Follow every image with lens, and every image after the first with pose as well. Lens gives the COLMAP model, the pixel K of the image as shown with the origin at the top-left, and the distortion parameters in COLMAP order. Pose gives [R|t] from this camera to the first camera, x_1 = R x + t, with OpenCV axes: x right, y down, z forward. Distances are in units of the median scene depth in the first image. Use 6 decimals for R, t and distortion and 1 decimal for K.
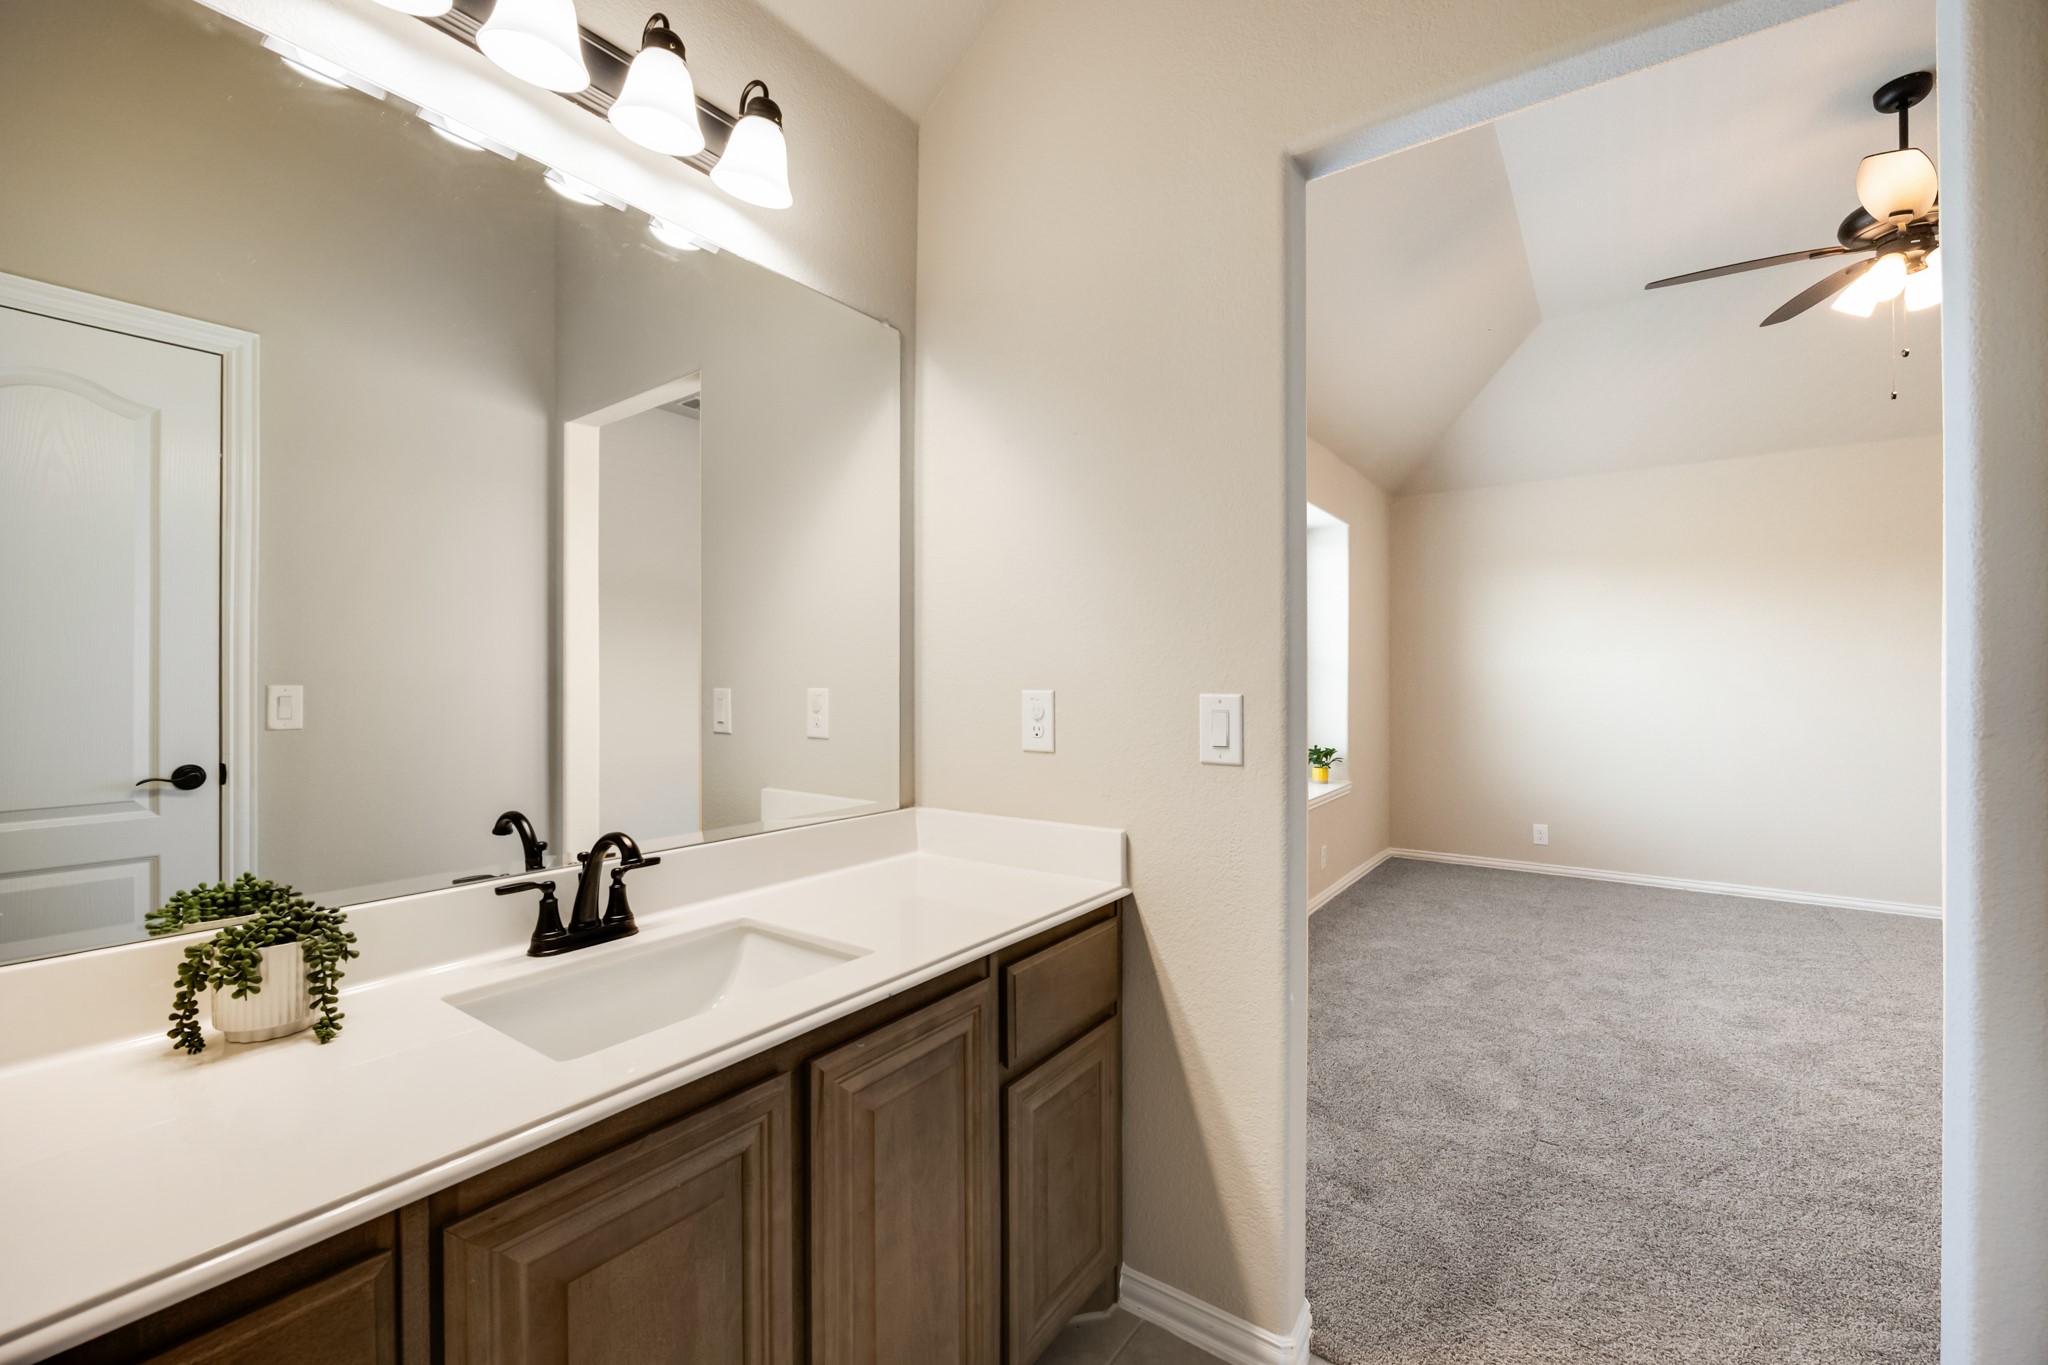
lens RADIAL K [[799.7, 0, 1030.8], [0, 799.7, 681.5], [0, 0, 1]] dist [0.003023, 0.000176]
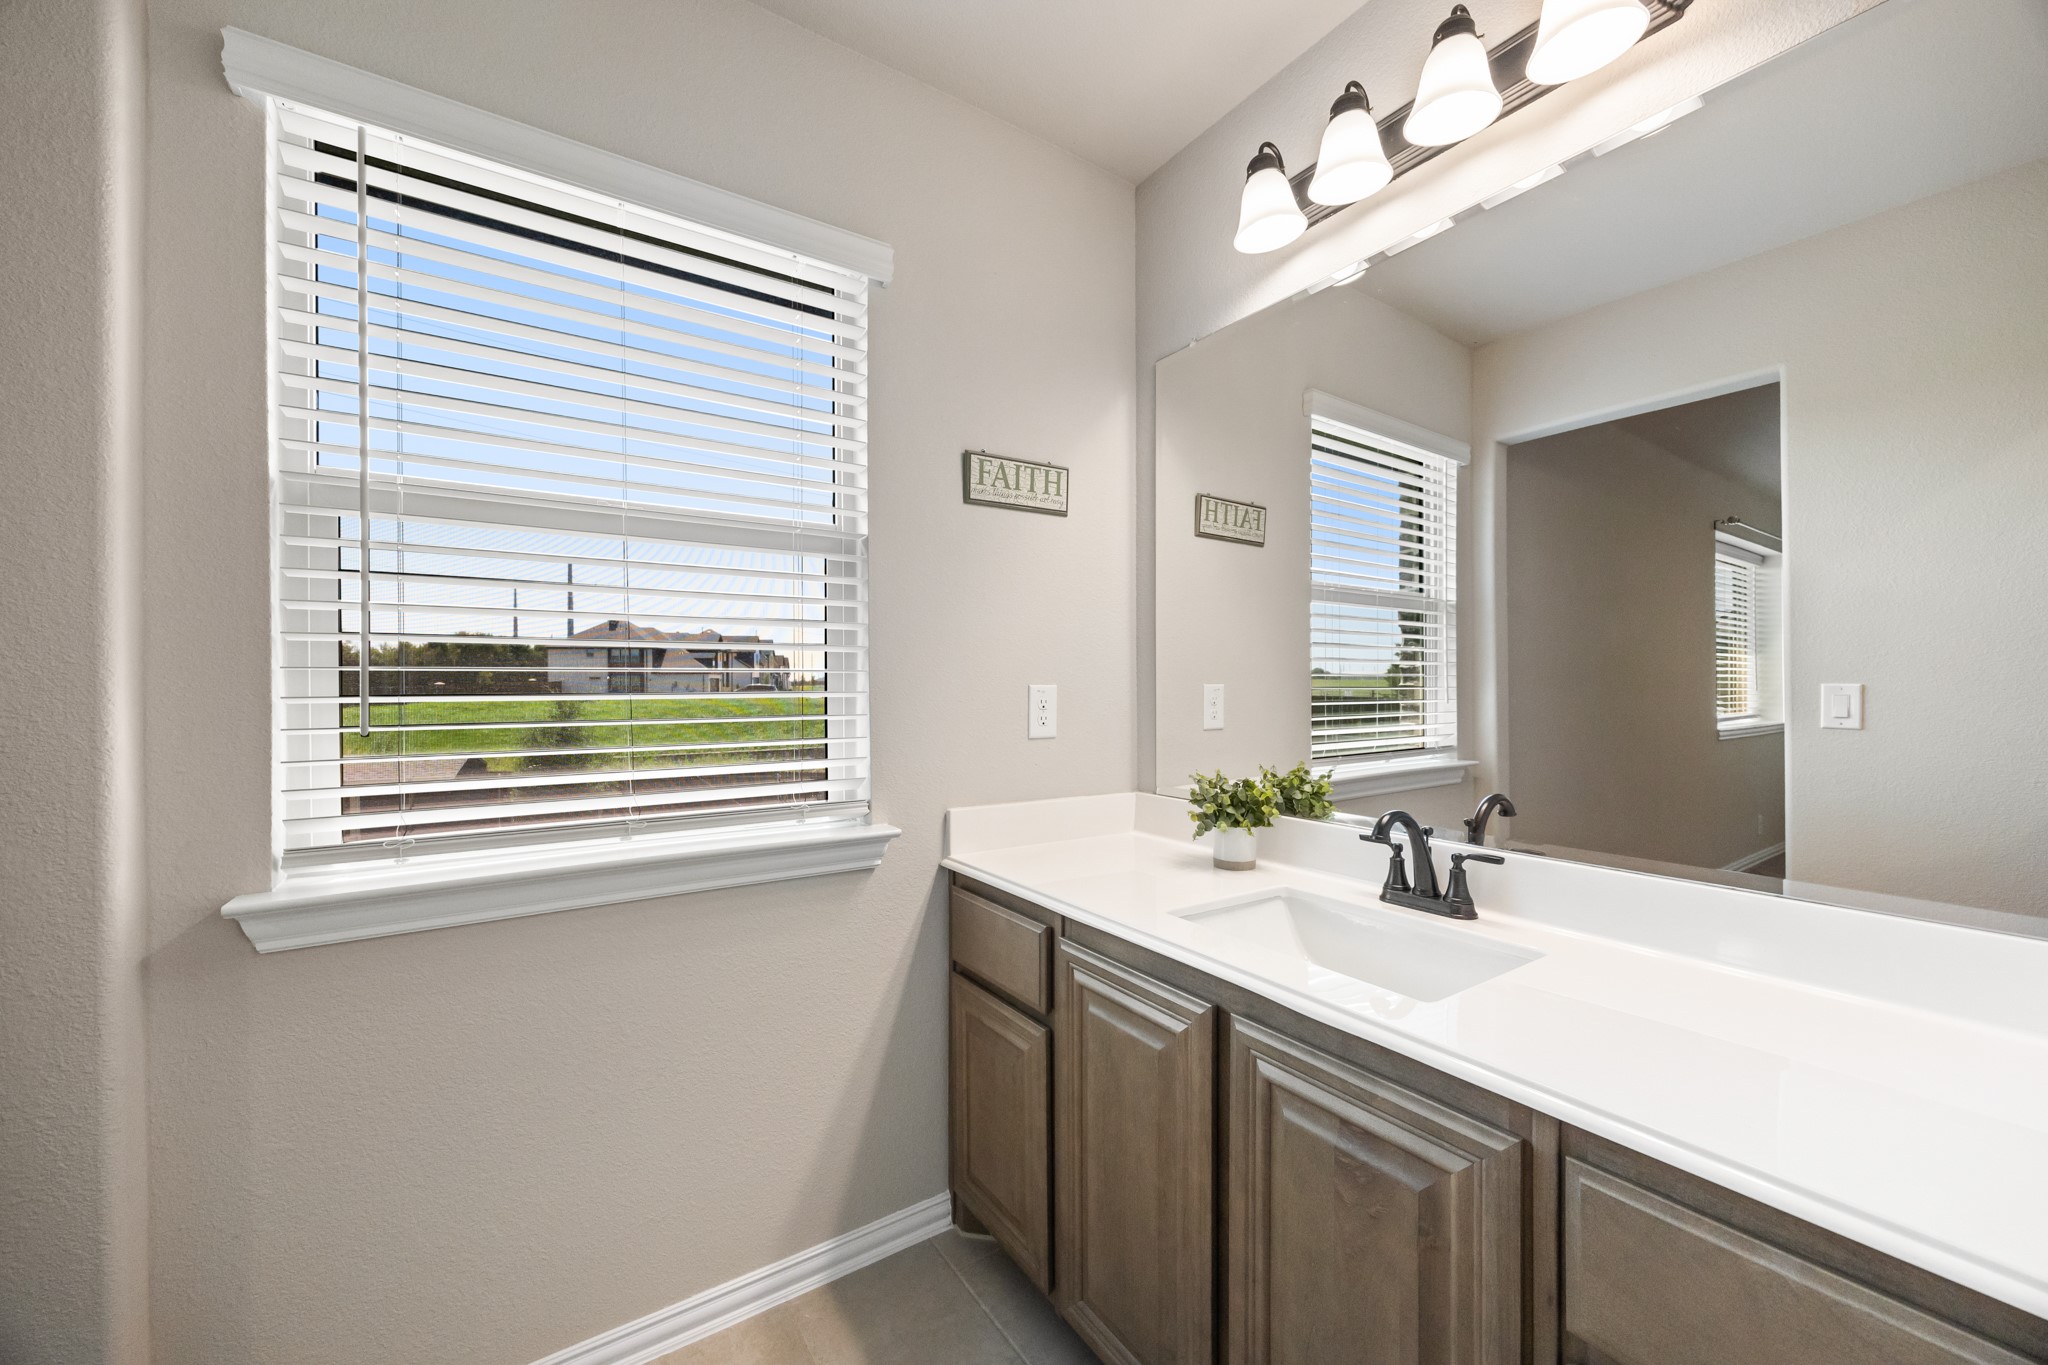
lens RADIAL K [[799.7, 0, 1030.8], [0, 799.7, 681.5], [0, 0, 1]] dist [0.003023, 0.000176]
pose [[-0.319970, 0.005673, -0.947411, 0.711514], [0.010894, 0.999938, 0.002308, -0.000959], [0.947365, -0.009583, -0.320012, 0.867319]]
